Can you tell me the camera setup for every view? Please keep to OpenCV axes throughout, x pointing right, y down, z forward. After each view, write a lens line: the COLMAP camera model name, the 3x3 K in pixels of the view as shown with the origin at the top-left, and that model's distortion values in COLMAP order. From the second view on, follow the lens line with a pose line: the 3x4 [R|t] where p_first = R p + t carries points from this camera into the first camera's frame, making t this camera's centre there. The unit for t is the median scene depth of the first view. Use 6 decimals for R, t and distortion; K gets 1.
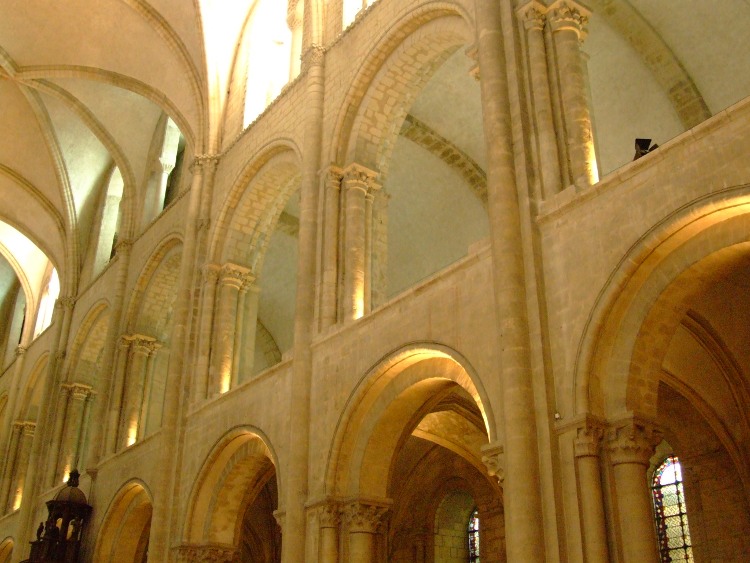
lens RADIAL K [[867.7, 0, 377.8], [0, 867.7, 281.7], [0, 0, 1]] dist [-0.069535, 0.000000]
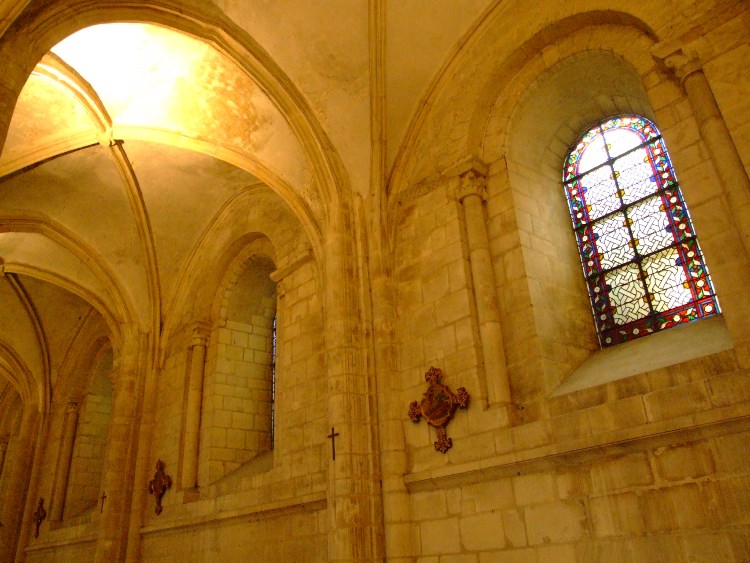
lens RADIAL K [[614.1, 0, 372.3], [0, 614.1, 281.0], [0, 0, 1]] dist [-0.149215, 0.130262]
pose [[0.989623, 0.018230, 0.142527, 0.138700], [-0.016967, 0.999805, -0.010078, 0.313995], [-0.142683, 0.007555, 0.989740, 0.626539]]
